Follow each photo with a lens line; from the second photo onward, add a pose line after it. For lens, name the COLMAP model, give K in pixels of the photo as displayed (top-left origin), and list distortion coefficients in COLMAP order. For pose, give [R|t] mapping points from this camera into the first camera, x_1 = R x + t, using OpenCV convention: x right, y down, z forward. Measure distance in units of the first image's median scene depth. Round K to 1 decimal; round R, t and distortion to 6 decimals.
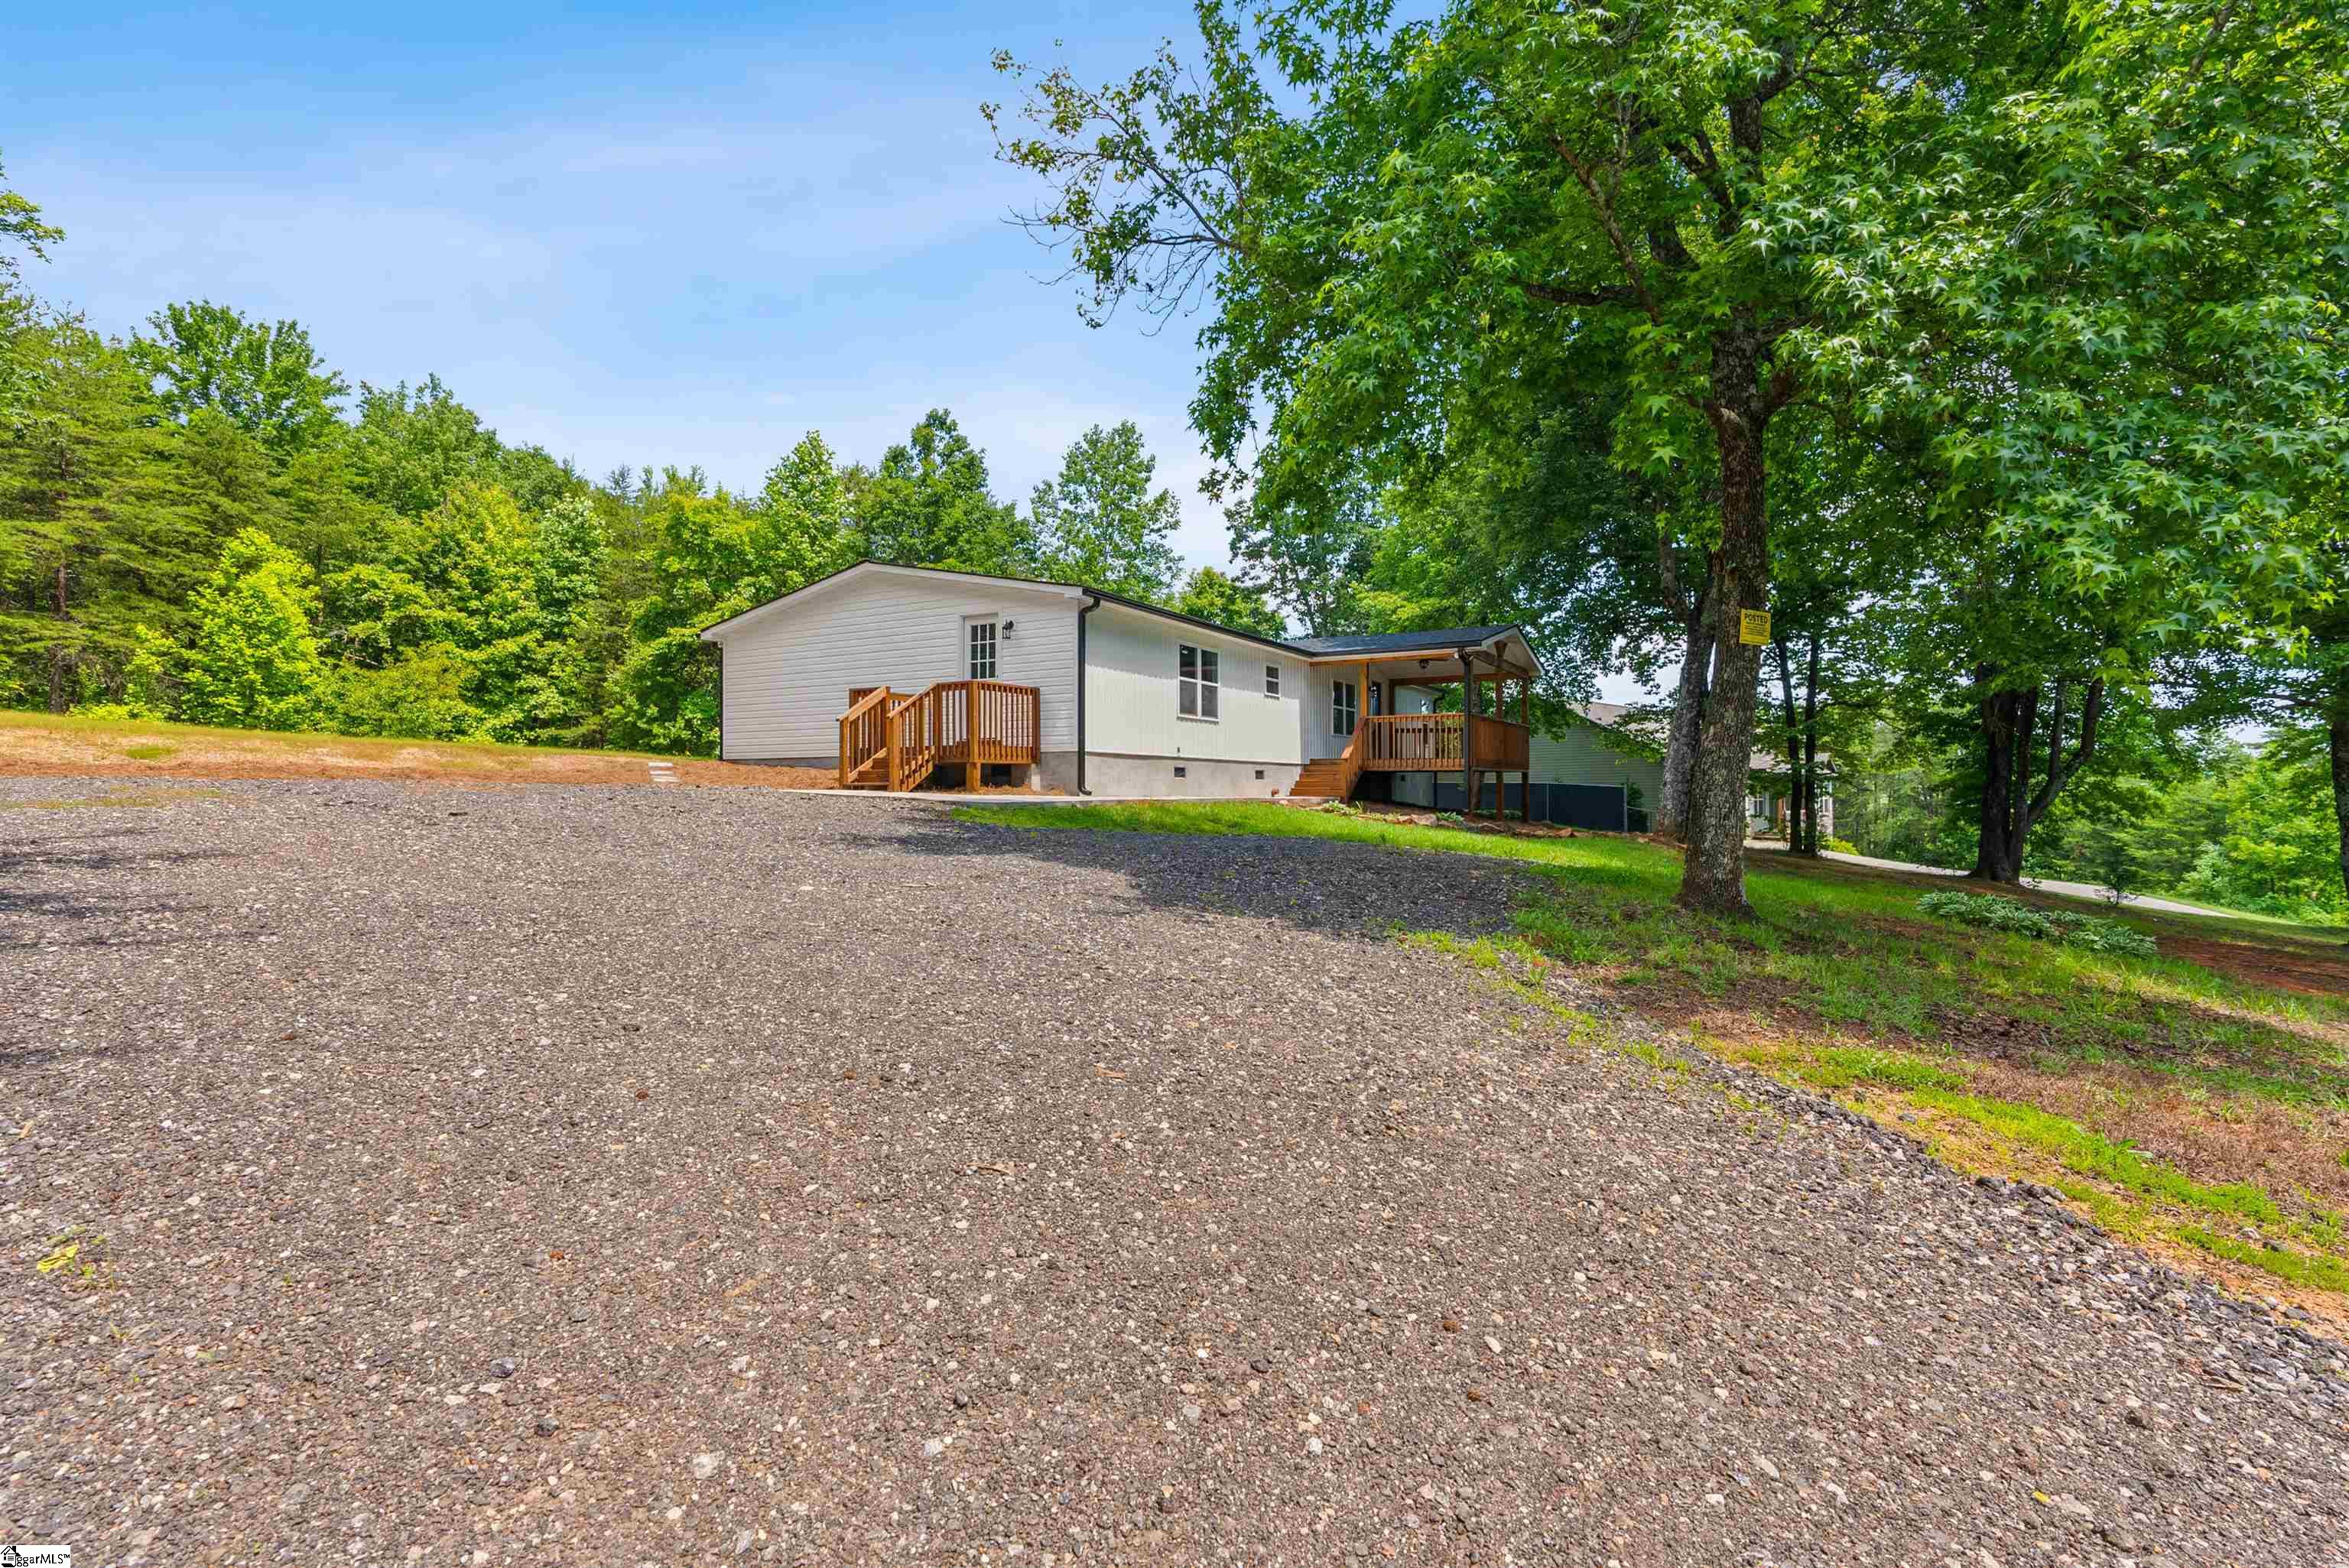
lens RADIAL K [[1086.6, 0, 1166.9], [0, 1086.6, 780.8], [0, 0, 1]] dist [-0.007489, -0.000078]
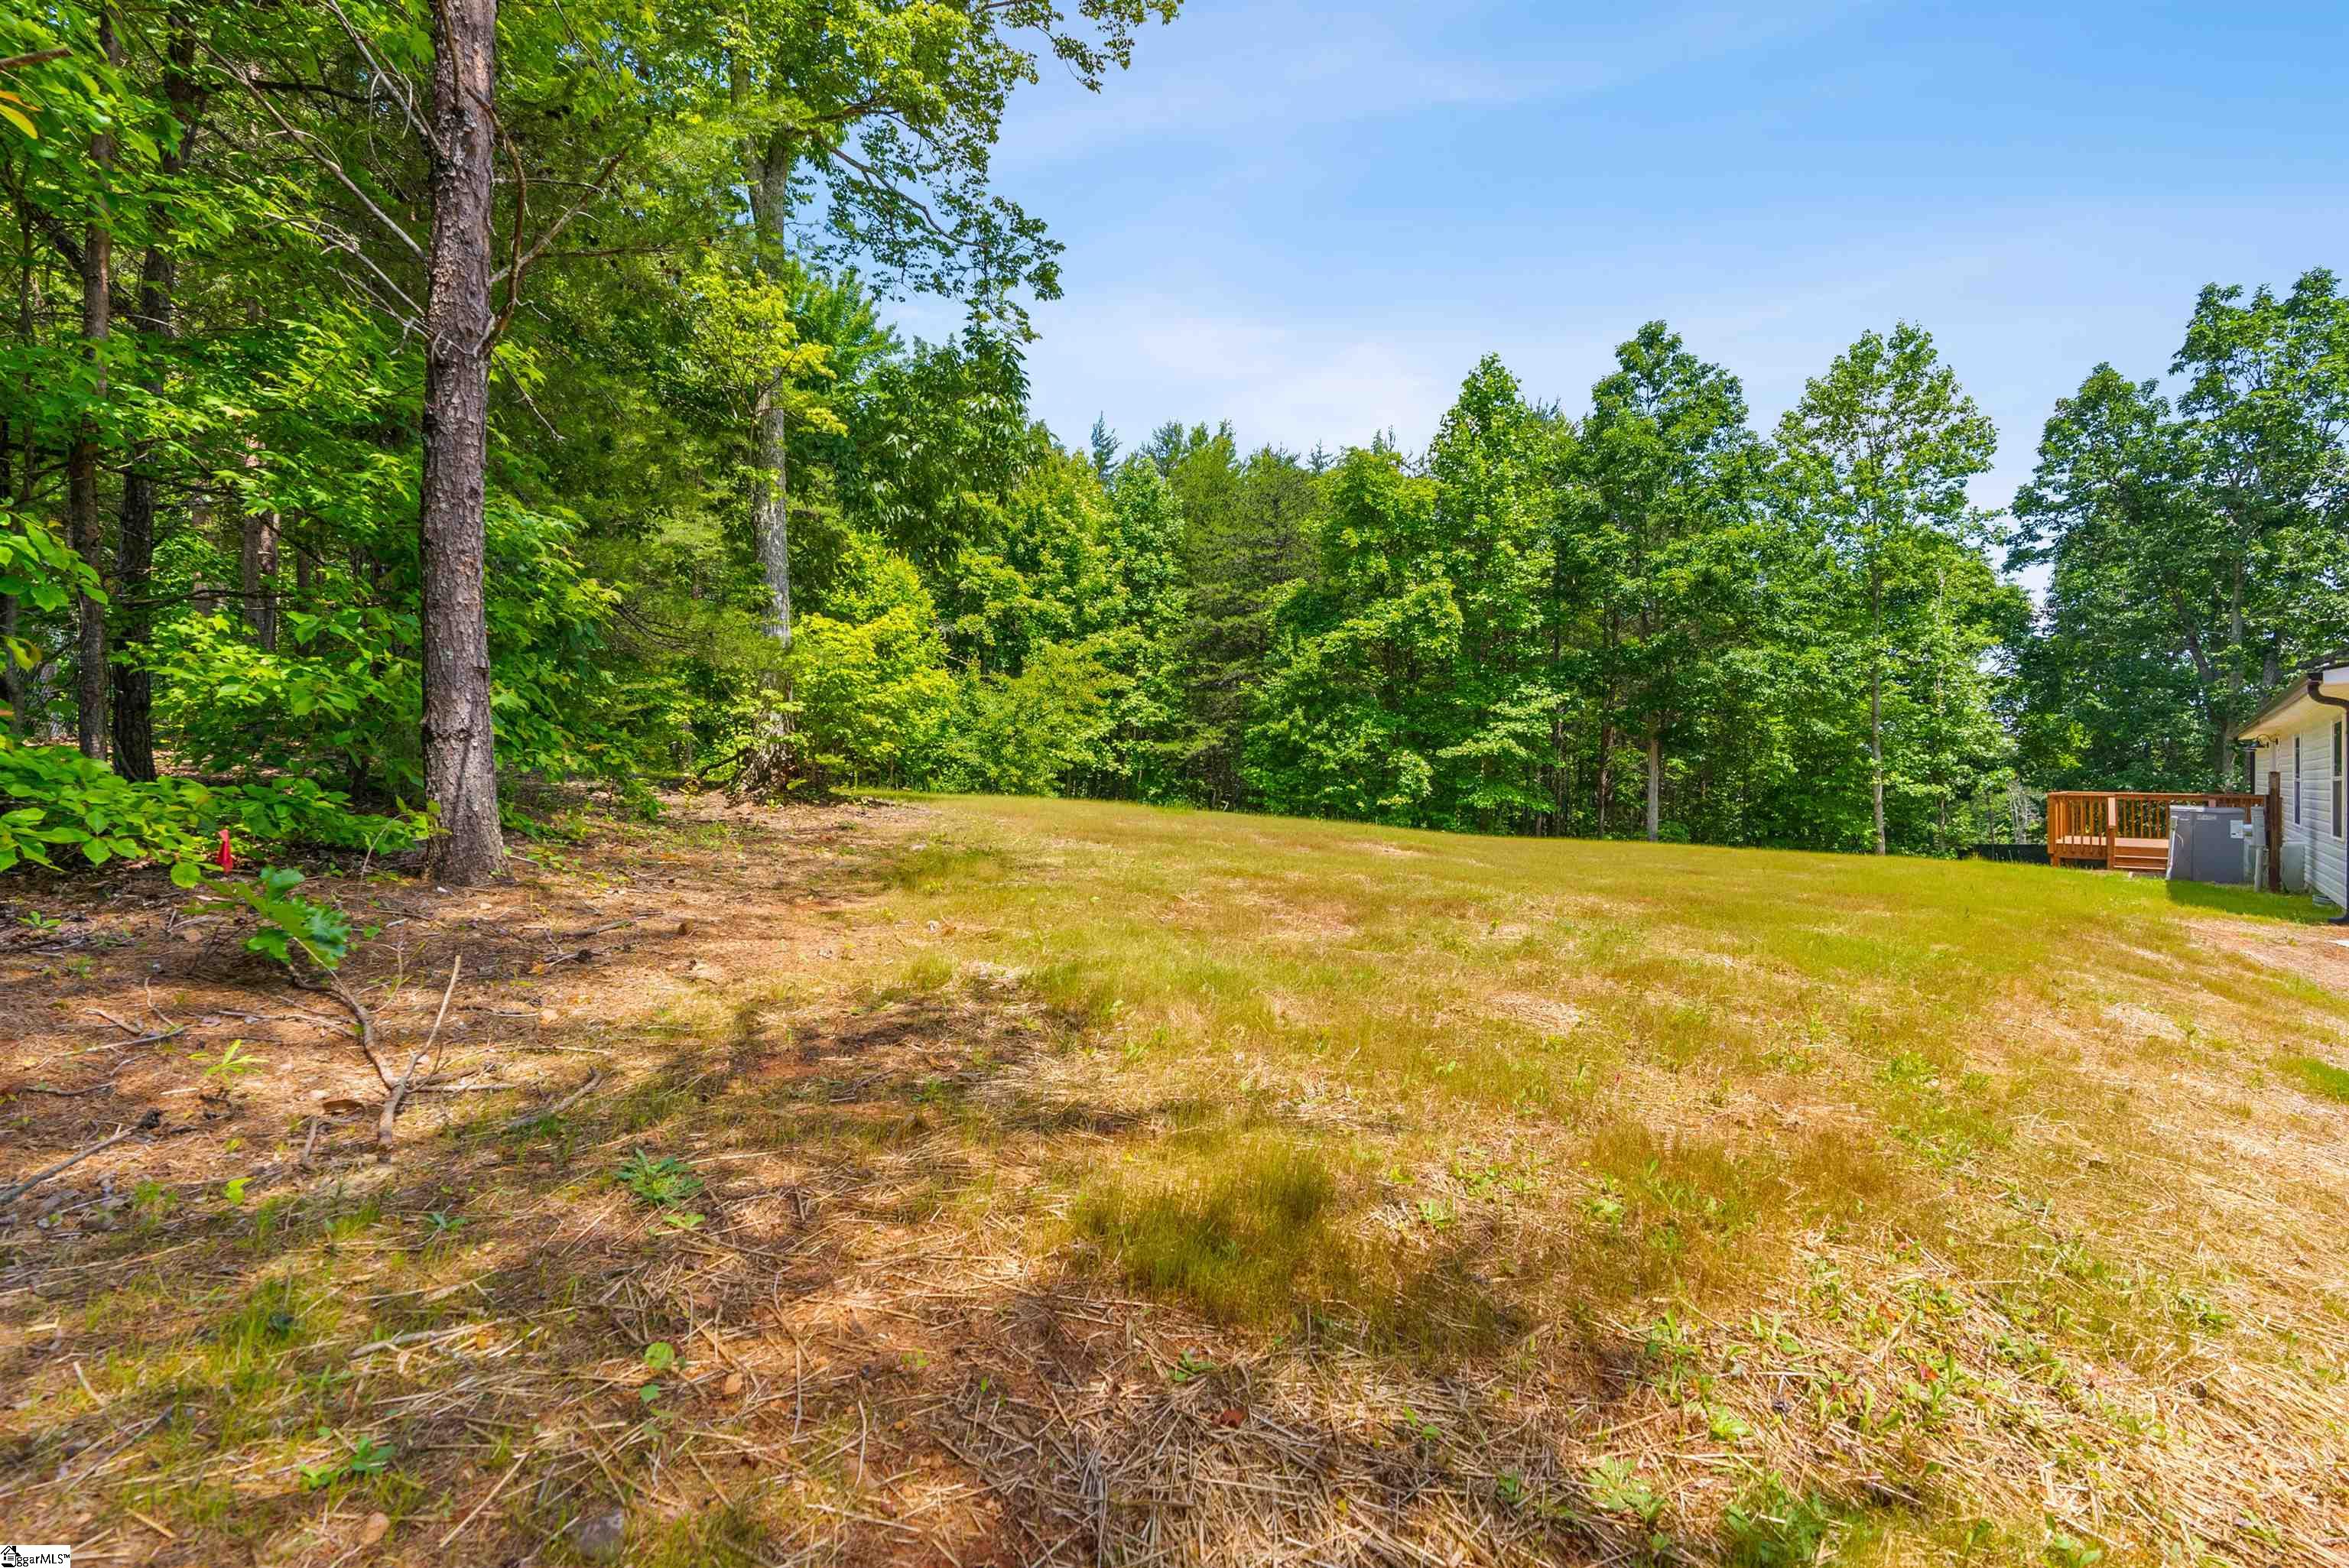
lens RADIAL K [[1086.6, 0, 1158.7], [0, 1086.6, 776.3], [0, 0, 1]] dist [-0.007489, -0.000078]
pose [[0.974838, 0.024233, -0.221595, -0.382700], [-0.018841, 0.999474, 0.026412, -0.043623], [0.222118, -0.021572, 0.974781, 0.195639]]
